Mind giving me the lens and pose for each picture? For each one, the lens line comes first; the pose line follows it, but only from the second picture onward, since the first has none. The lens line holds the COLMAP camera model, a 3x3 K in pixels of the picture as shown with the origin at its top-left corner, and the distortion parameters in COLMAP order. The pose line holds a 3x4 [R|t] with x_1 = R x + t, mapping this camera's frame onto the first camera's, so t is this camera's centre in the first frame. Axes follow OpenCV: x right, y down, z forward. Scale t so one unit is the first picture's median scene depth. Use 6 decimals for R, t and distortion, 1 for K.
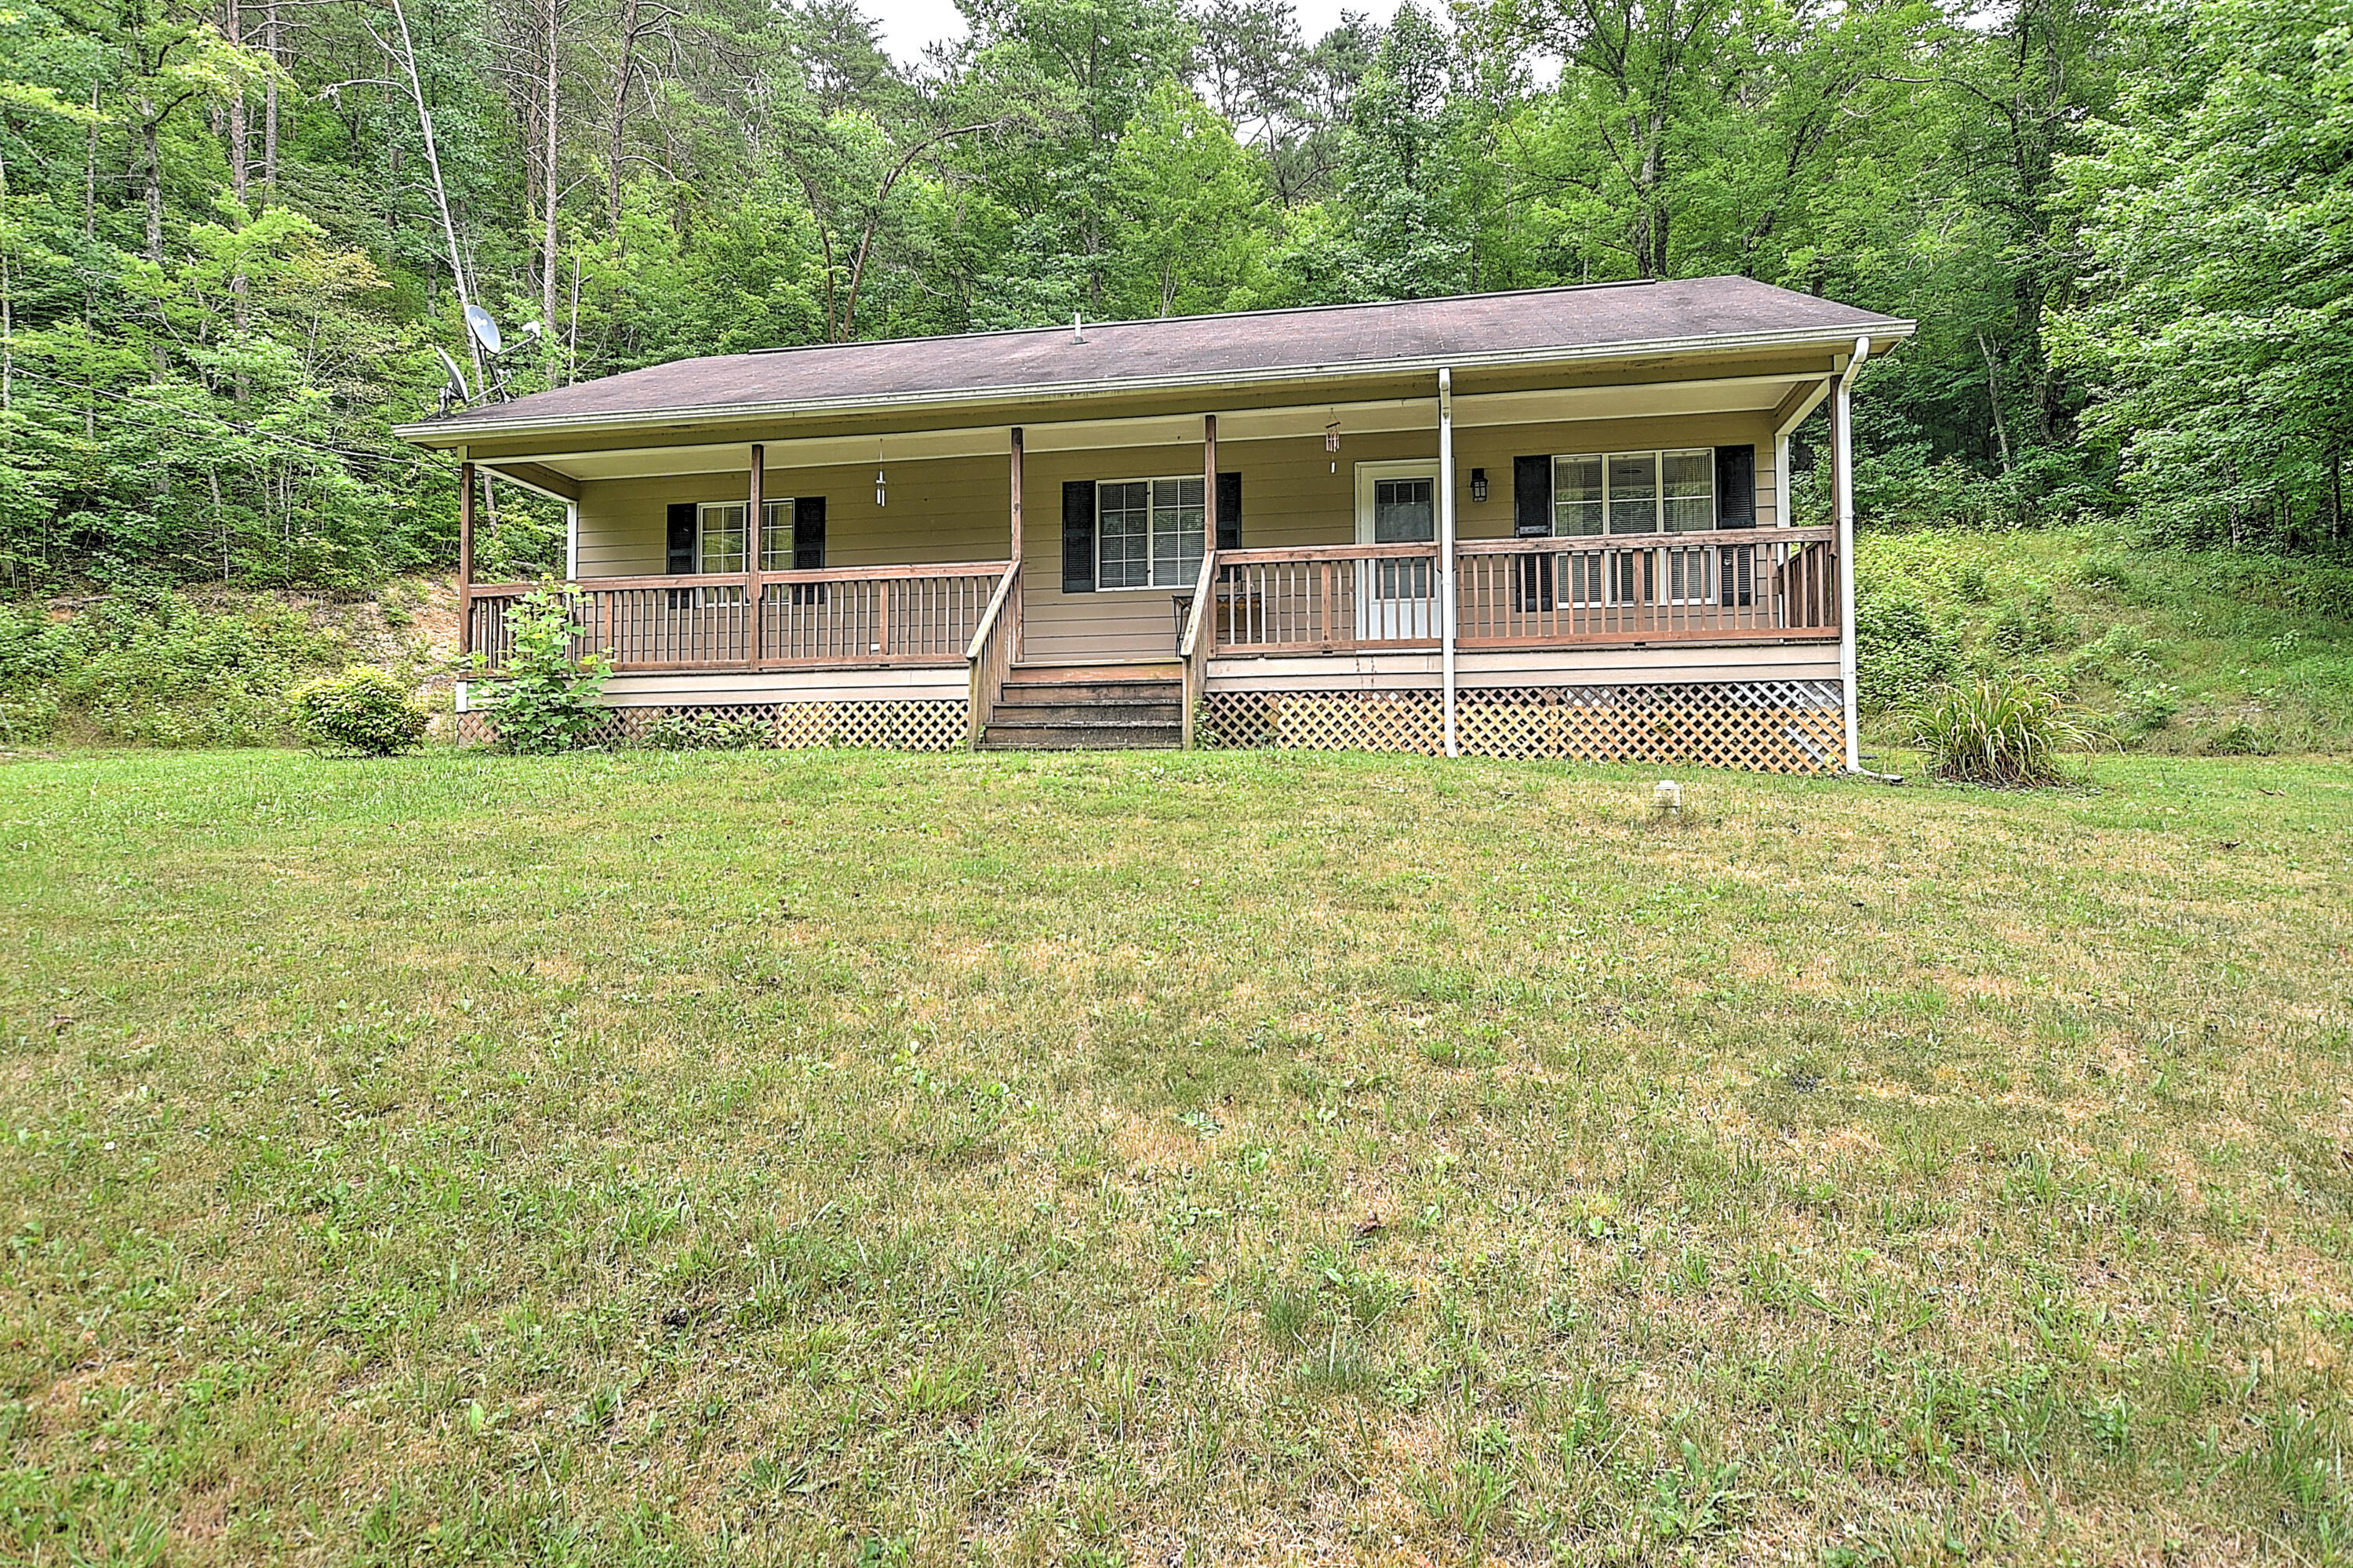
lens RADIAL K [[1286.9, 0, 1181.8], [0, 1286.9, 769.8], [0, 0, 1]] dist [-0.025844, 0.000189]
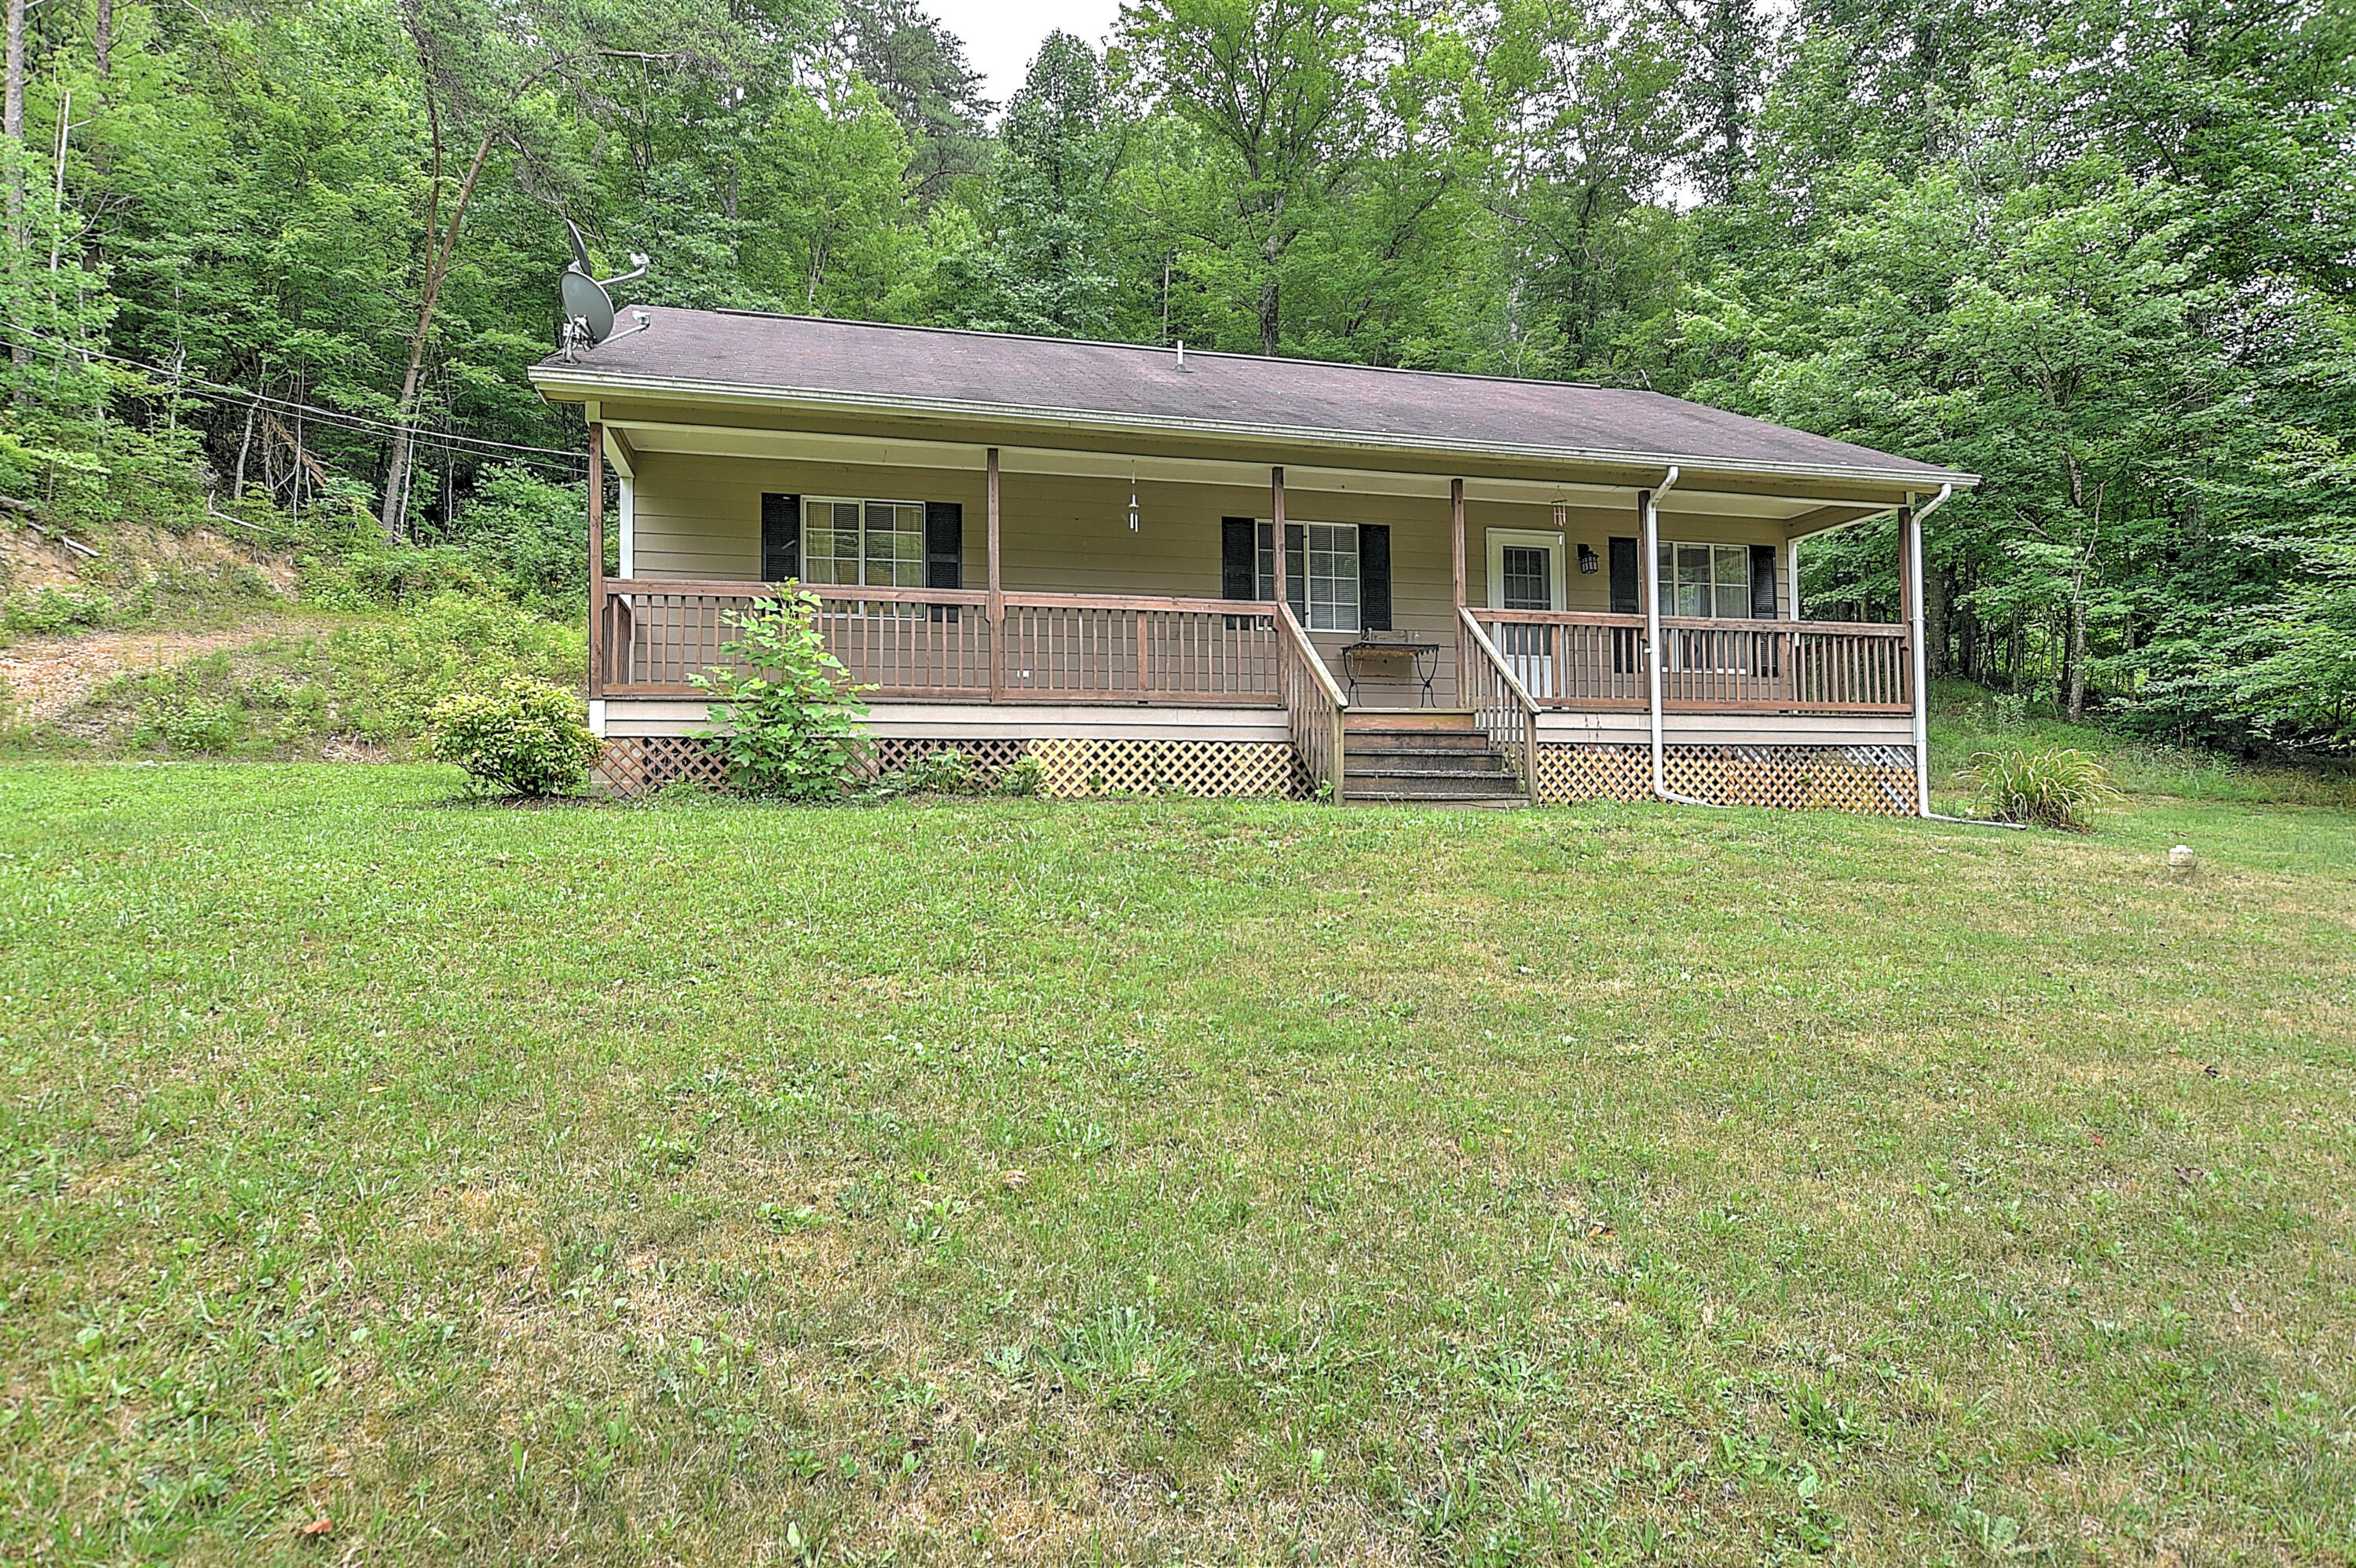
lens RADIAL K [[1288.4, 0, 1182.4], [0, 1288.4, 799.6], [0, 0, 1]] dist [-0.025844, 0.000189]
pose [[0.898891, 0.001717, 0.438169, -0.619283], [-0.009016, 0.999853, 0.014577, -0.024169], [-0.438080, -0.017053, 0.898774, 0.139714]]
